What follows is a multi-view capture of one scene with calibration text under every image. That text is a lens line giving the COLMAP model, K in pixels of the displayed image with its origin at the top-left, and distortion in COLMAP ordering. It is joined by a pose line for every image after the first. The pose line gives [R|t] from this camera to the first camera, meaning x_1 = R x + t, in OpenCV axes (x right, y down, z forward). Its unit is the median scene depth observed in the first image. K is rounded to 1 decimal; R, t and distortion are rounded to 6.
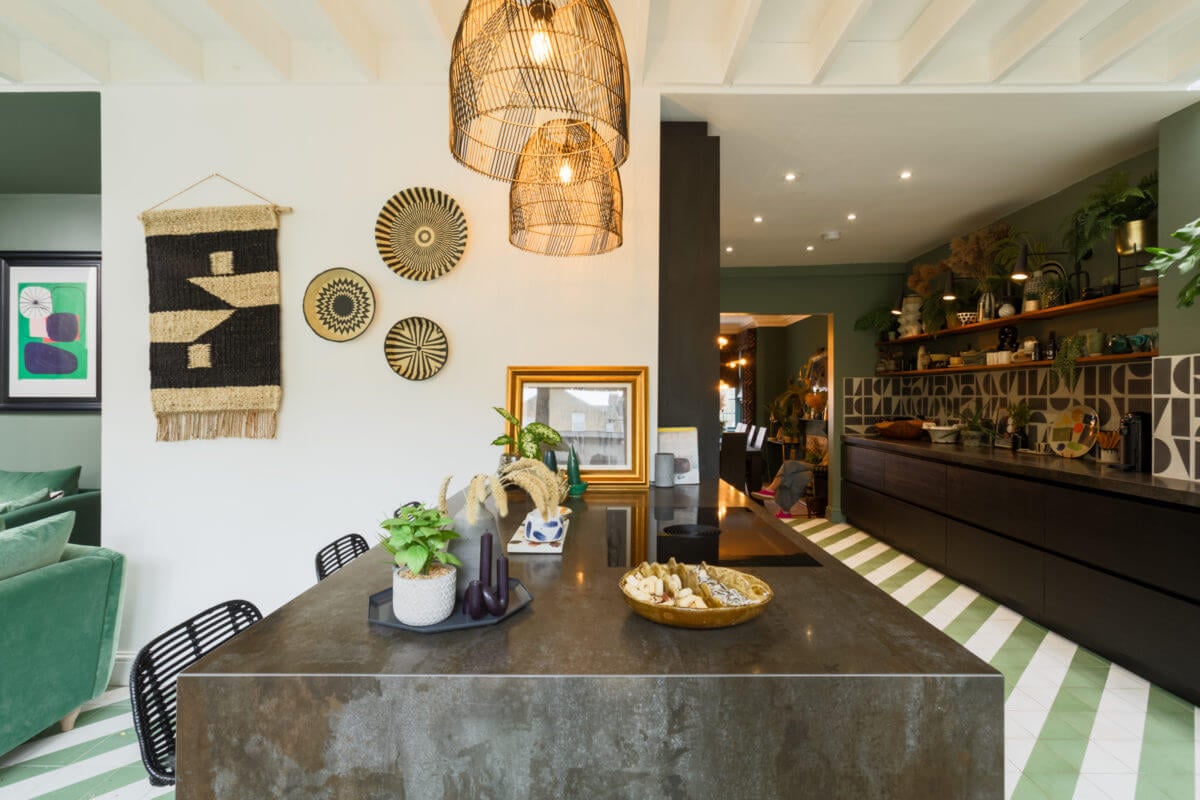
lens RADIAL K [[577.5, 0, 601.4], [0, 577.5, 402.5], [0, 0, 1]] dist [-0.008919, 0.004505]
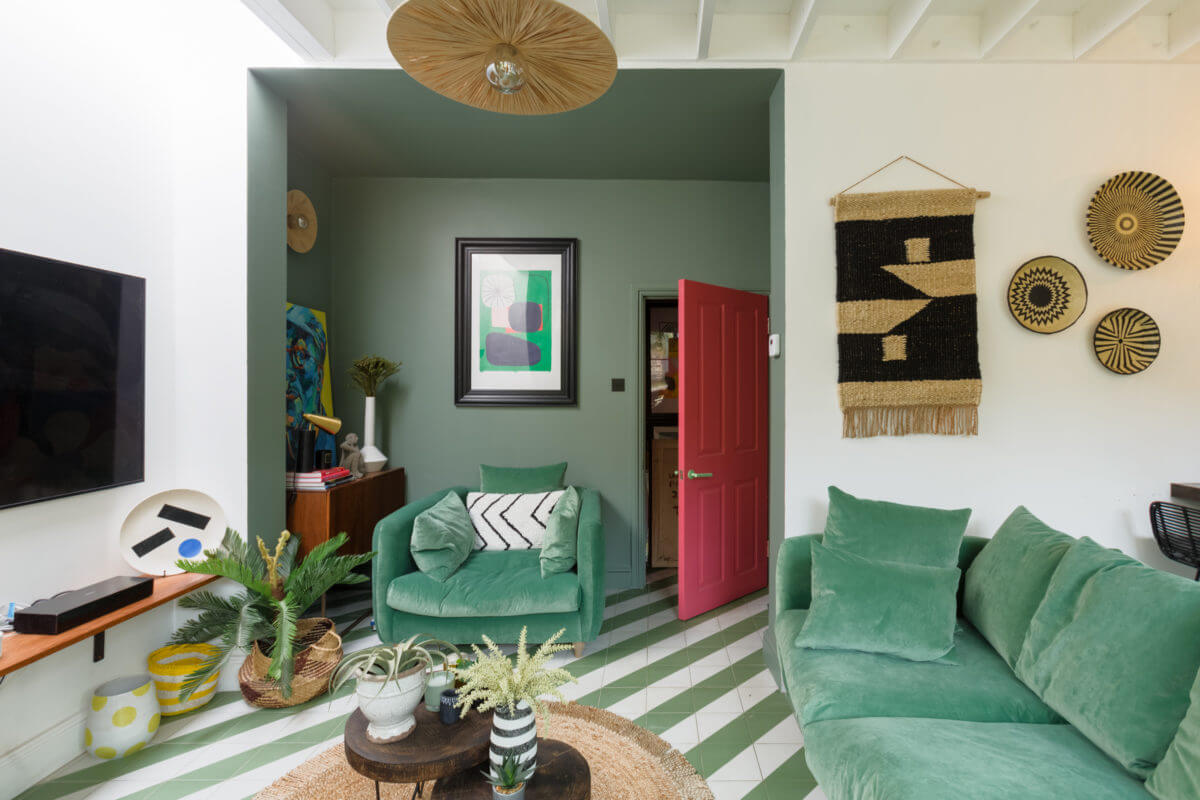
lens RADIAL K [[561.3, 0, 601.3], [0, 561.3, 392.4], [0, 0, 1]] dist [-0.001767, 0.005918]
pose [[0.999893, 0.003539, 0.014174, -1.192627], [-0.003495, 0.999989, -0.003139, -0.002763], [-0.014185, 0.003089, 0.999895, 0.081140]]
